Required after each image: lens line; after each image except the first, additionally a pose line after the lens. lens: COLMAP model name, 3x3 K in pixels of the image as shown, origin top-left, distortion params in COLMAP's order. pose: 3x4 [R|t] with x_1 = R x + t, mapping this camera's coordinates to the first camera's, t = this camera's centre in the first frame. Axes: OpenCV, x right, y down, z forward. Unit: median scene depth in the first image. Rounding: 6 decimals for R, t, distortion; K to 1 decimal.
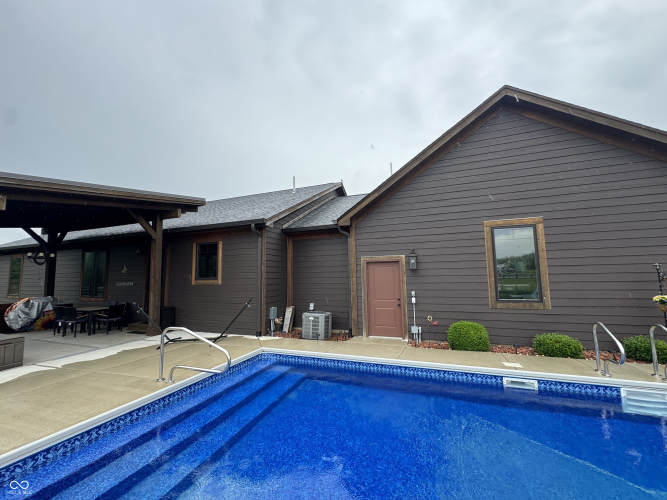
lens RADIAL K [[264.4, 0, 333.5], [0, 264.4, 250.0], [0, 0, 1]] dist [-0.002578, -0.000154]
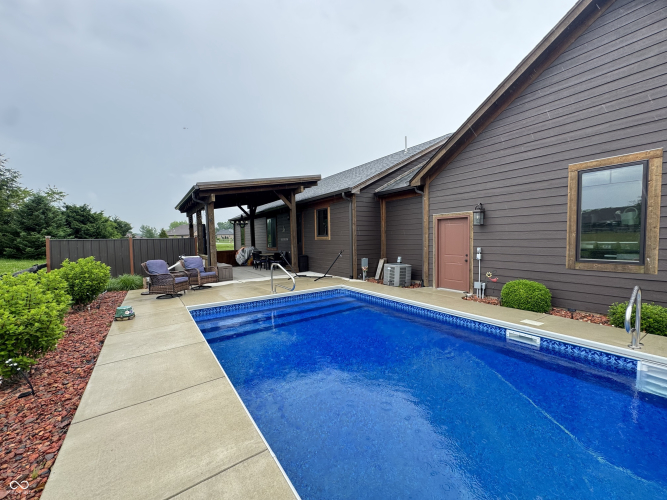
lens RADIAL K [[264.4, 0, 333.5], [0, 264.4, 250.0], [0, 0, 1]] dist [-0.002578, -0.000154]
pose [[0.823050, 0.028267, -0.567265, 0.389250], [0.061631, 0.988418, 0.138675, -0.005010], [0.564615, -0.149098, 0.811776, -0.100322]]
